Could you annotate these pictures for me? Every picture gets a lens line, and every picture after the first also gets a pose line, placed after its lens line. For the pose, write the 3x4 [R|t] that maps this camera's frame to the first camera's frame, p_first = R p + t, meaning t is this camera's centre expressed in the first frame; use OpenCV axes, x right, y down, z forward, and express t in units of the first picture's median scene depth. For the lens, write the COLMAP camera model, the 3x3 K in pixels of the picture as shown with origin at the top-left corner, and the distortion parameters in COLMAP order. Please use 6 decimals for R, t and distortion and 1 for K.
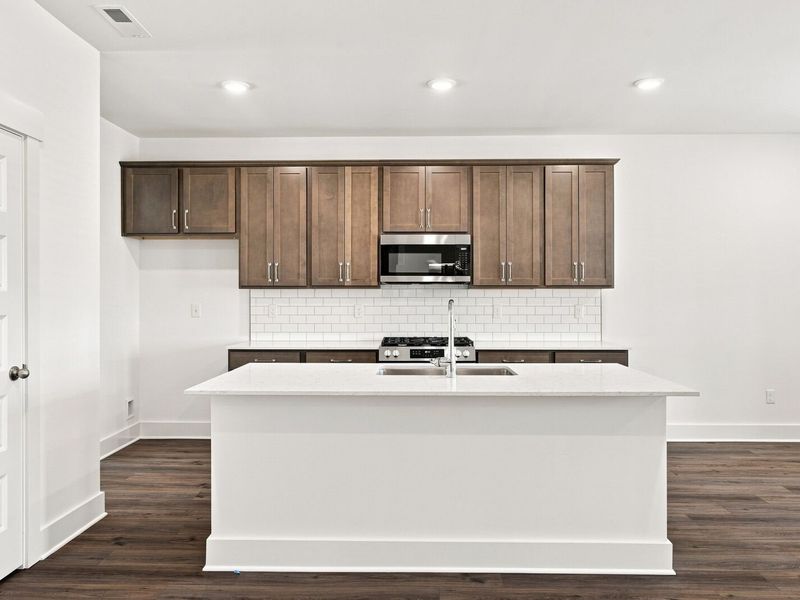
lens RADIAL K [[555.9, 0, 404.7], [0, 555.9, 302.6], [0, 0, 1]] dist [-0.010553, -0.003396]
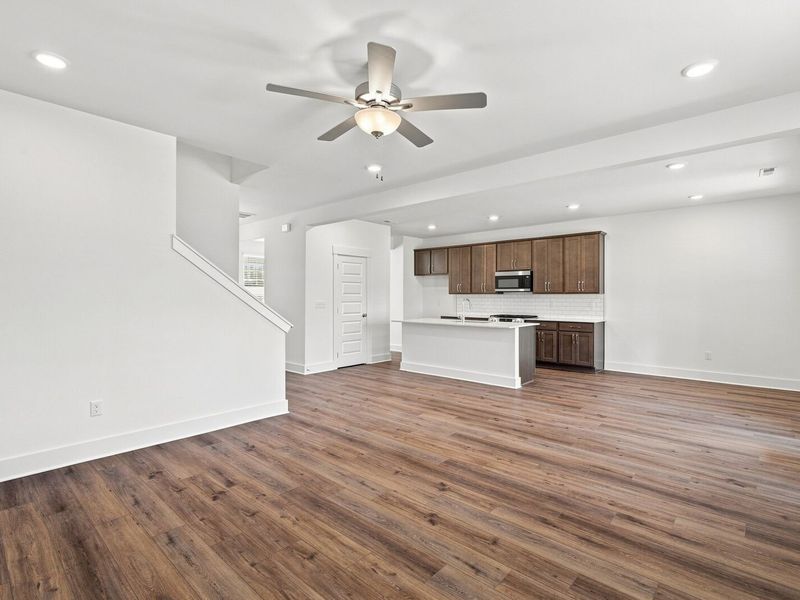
lens RADIAL K [[405.7, 0, 402.5], [0, 405.7, 298.3], [0, 0, 1]] dist [-0.010766, 0.000387]
pose [[0.759524, 0.005212, -0.650459, 0.803458], [-0.001689, 0.999980, 0.006040, -0.016454], [0.650477, -0.003489, 0.759518, -0.622949]]
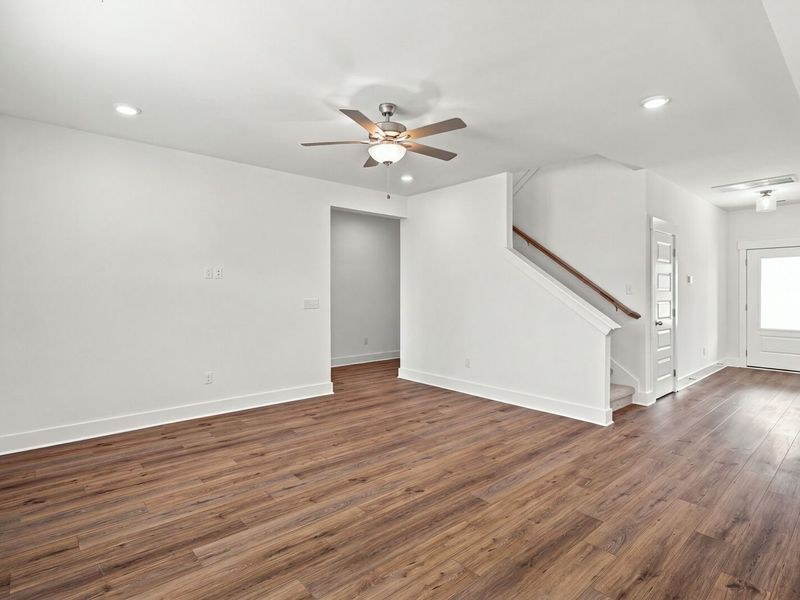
lens RADIAL K [[416.5, 0, 403.0], [0, 416.5, 298.6], [0, 0, 1]] dist [0.007894, -0.000596]
pose [[-0.733793, 0.008654, -0.679318, 0.876400], [-0.000461, 0.999912, 0.013236, -0.017252], [0.679373, 0.010026, -0.733724, 0.286648]]
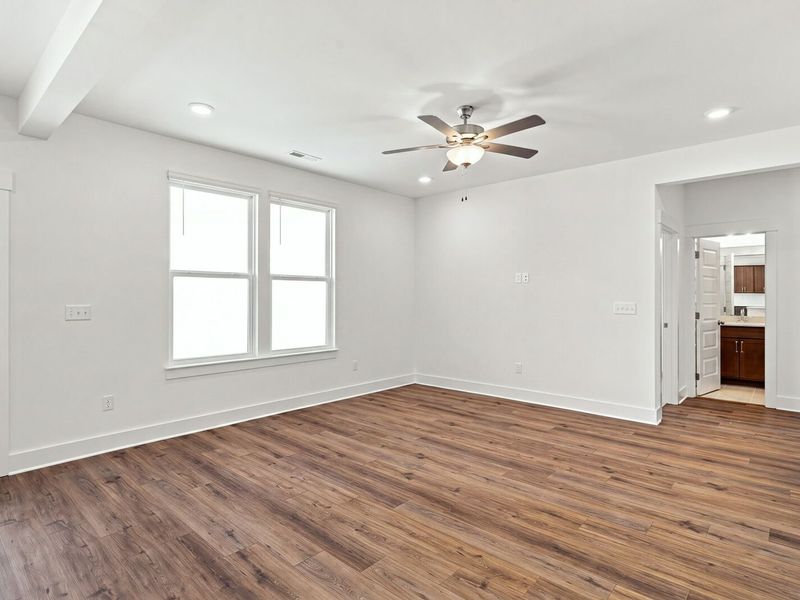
lens RADIAL K [[444.6, 0, 399.6], [0, 444.6, 294.5], [0, 0, 1]] dist [0.001728, -0.001971]
pose [[-0.753755, 0.004620, 0.657140, 0.024280], [-0.000144, 0.999974, -0.007195, -0.010953], [-0.657156, -0.005517, -0.753734, 0.391232]]
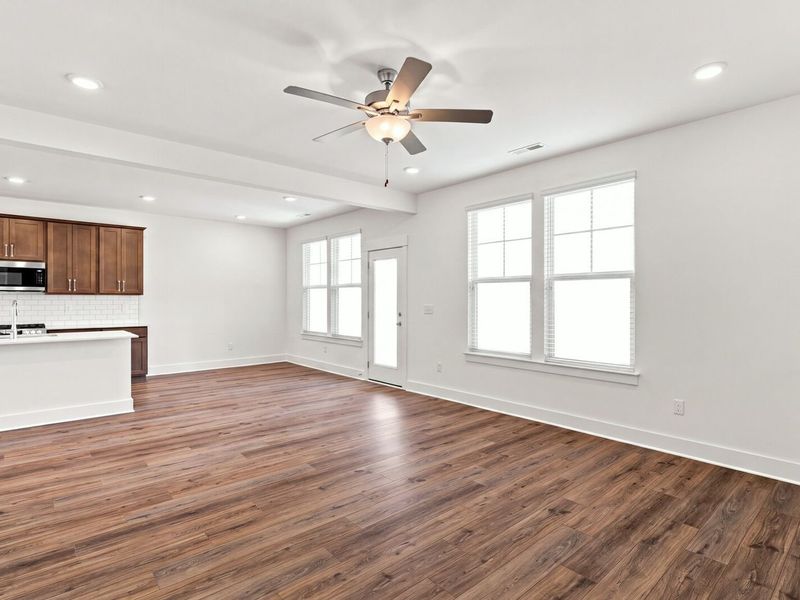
lens RADIAL K [[423.8, 0, 398.6], [0, 423.8, 301.5], [0, 0, 1]] dist [-0.004286, 0.001986]
pose [[0.739565, -0.002804, 0.673079, 0.046319], [-0.002746, 0.999970, 0.007183, -0.016285], [-0.673080, -0.007161, 0.739535, -0.676107]]
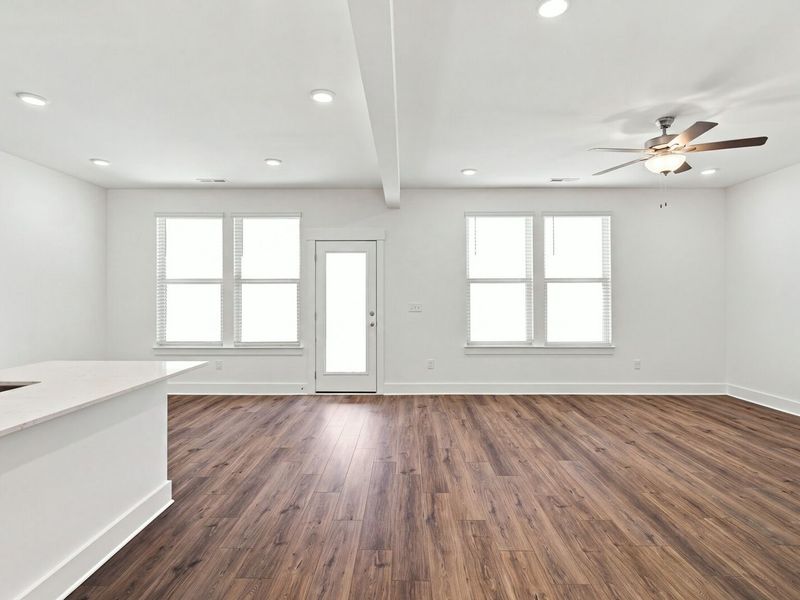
lens RADIAL K [[444.6, 0, 399.1], [0, 444.6, 297.4], [0, 0, 1]] dist [0.001728, -0.001971]
pose [[-0.011441, 0.001937, 0.999933, -0.340170], [-0.002985, 0.999994, -0.001972, -0.010848], [-0.999930, -0.003008, -0.011436, 0.239234]]
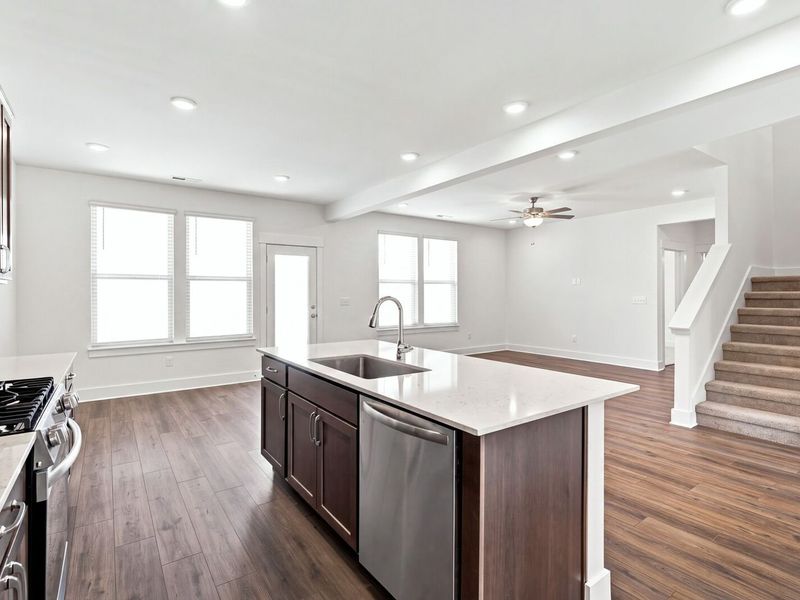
lens RADIAL K [[405.7, 0, 399.3], [0, 405.7, 295.0], [0, 0, 1]] dist [-0.010766, 0.000387]
pose [[-0.590895, 0.002010, 0.806746, -0.380873], [0.000894, 0.999998, -0.001836, -0.005629], [-0.806748, -0.000364, -0.590895, 0.898492]]
